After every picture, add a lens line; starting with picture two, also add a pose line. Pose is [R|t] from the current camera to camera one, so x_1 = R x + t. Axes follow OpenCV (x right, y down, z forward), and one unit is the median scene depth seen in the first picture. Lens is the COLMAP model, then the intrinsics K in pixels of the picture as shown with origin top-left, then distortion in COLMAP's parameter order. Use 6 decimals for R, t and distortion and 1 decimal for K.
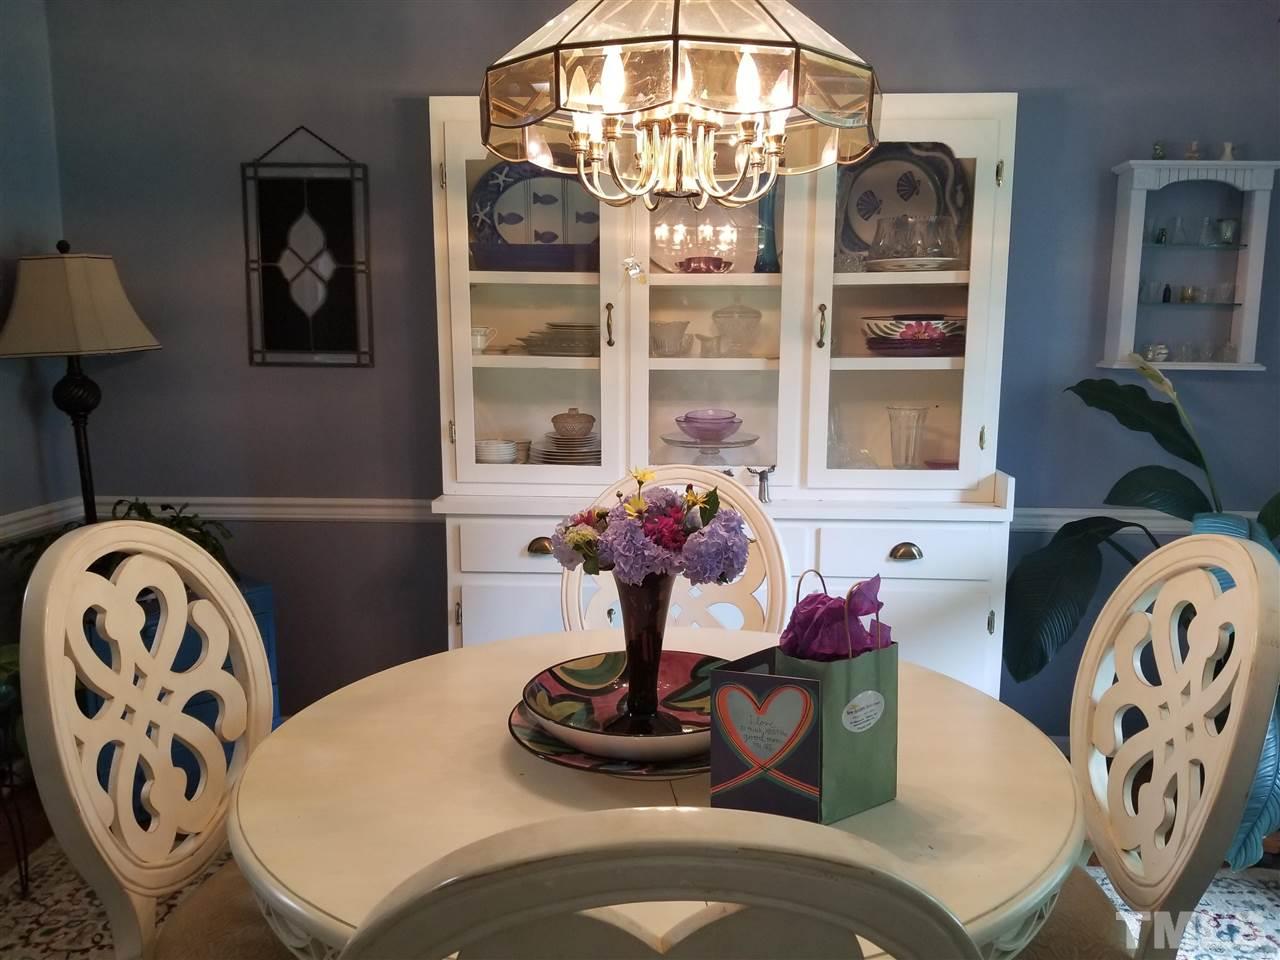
lens RADIAL K [[1017.9, 0, 646.9], [0, 1017.9, 482.0], [0, 0, 1]] dist [0.071876, -0.123760]
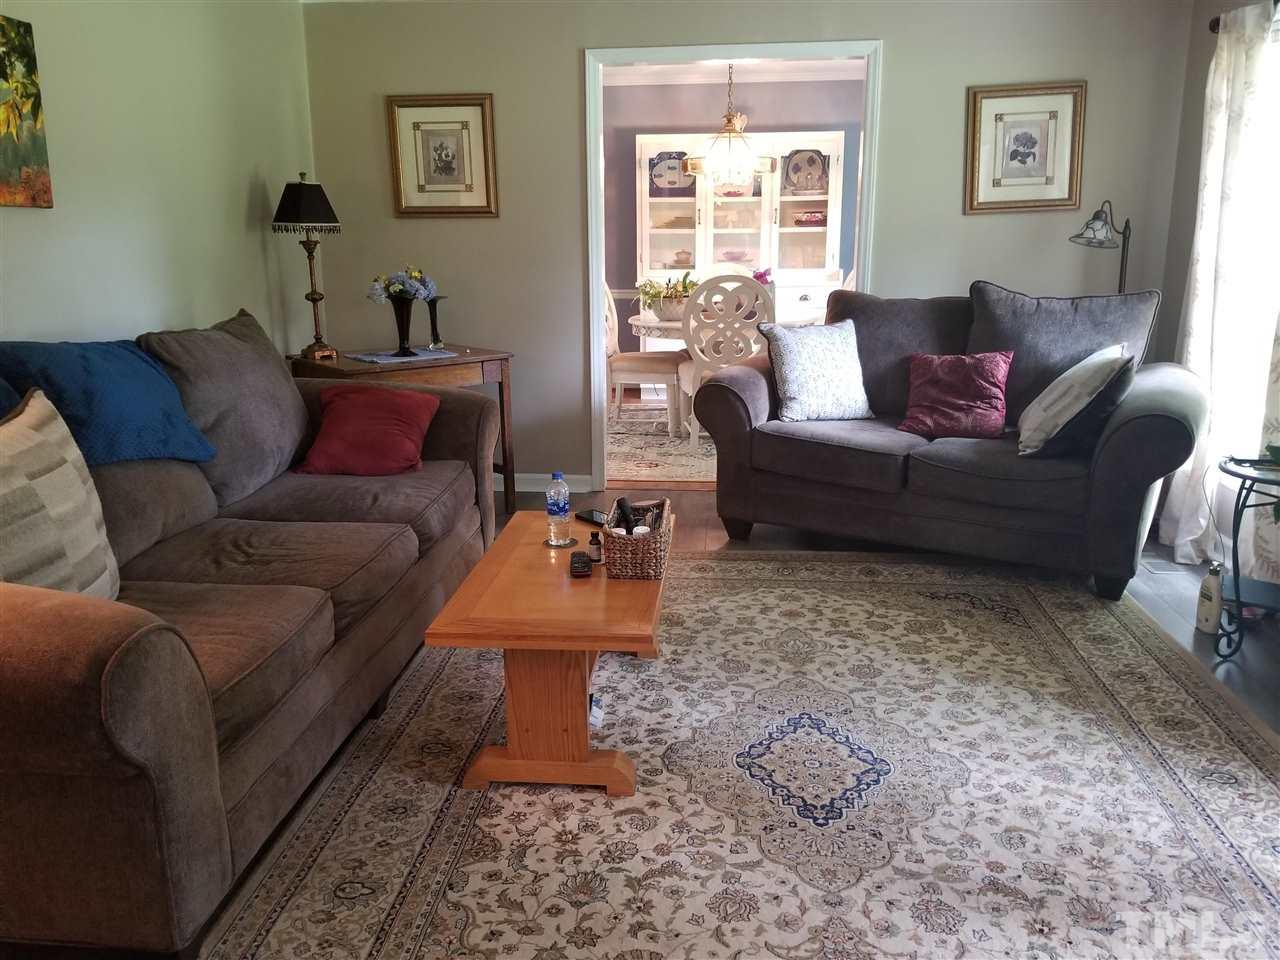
lens RADIAL K [[1017.9, 0, 634.9], [0, 1017.9, 479.0], [0, 0, 1]] dist [0.071876, -0.123760]
pose [[0.999279, -0.003170, -0.037838, -0.107186], [0.006593, 0.995857, 0.090698, 0.298971], [0.037393, -0.090882, 0.995159, -1.815855]]
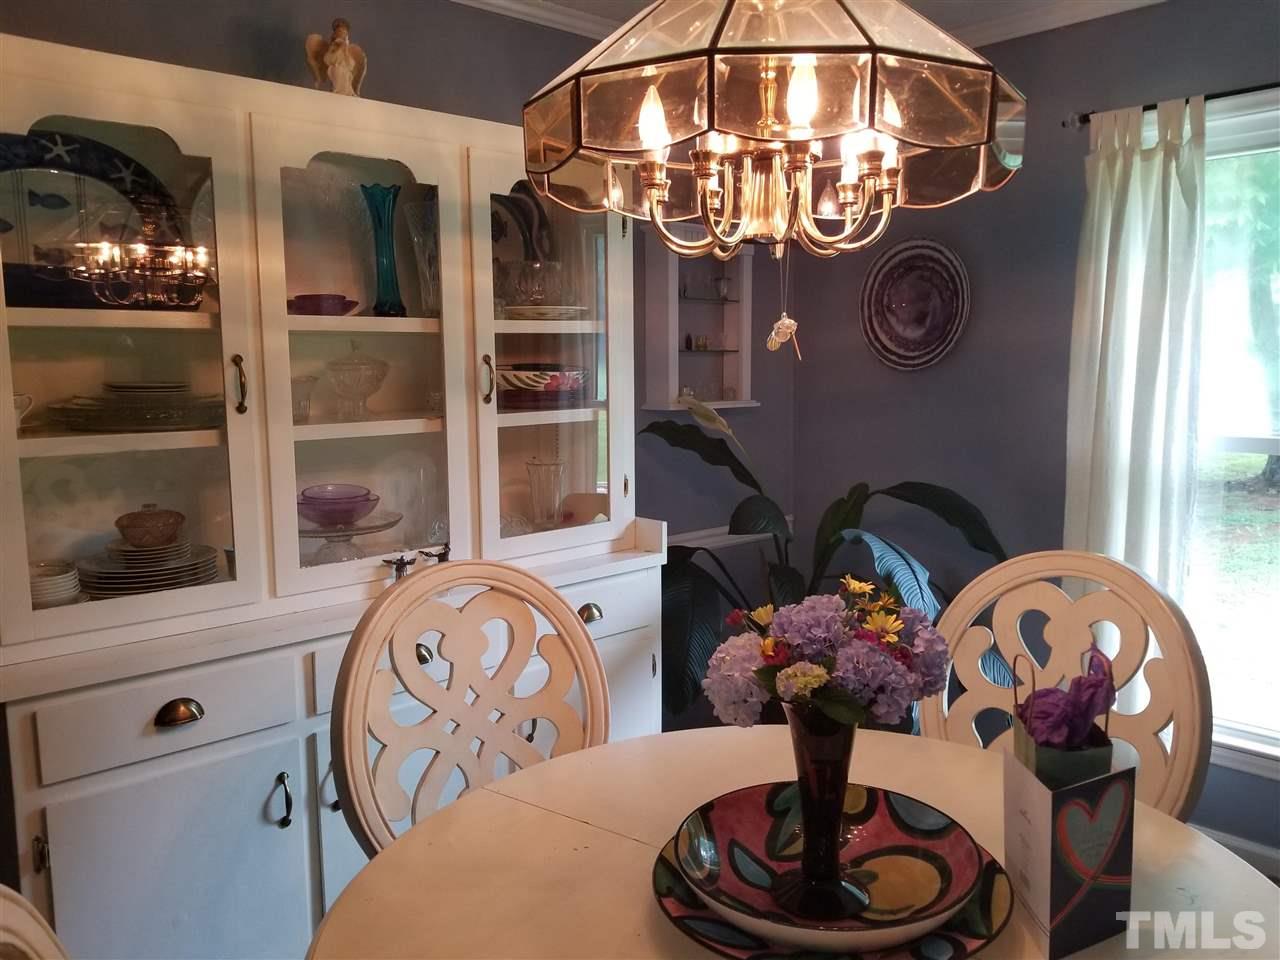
lens RADIAL K [[1017.9, 0, 641.5], [0, 1017.9, 481.8], [0, 0, 1]] dist [0.071876, -0.123760]
pose [[0.679741, -0.102847, 0.726206, -0.373435], [0.121860, 0.992195, 0.026454, -0.069855], [-0.723258, 0.070513, 0.686968, 0.294892]]
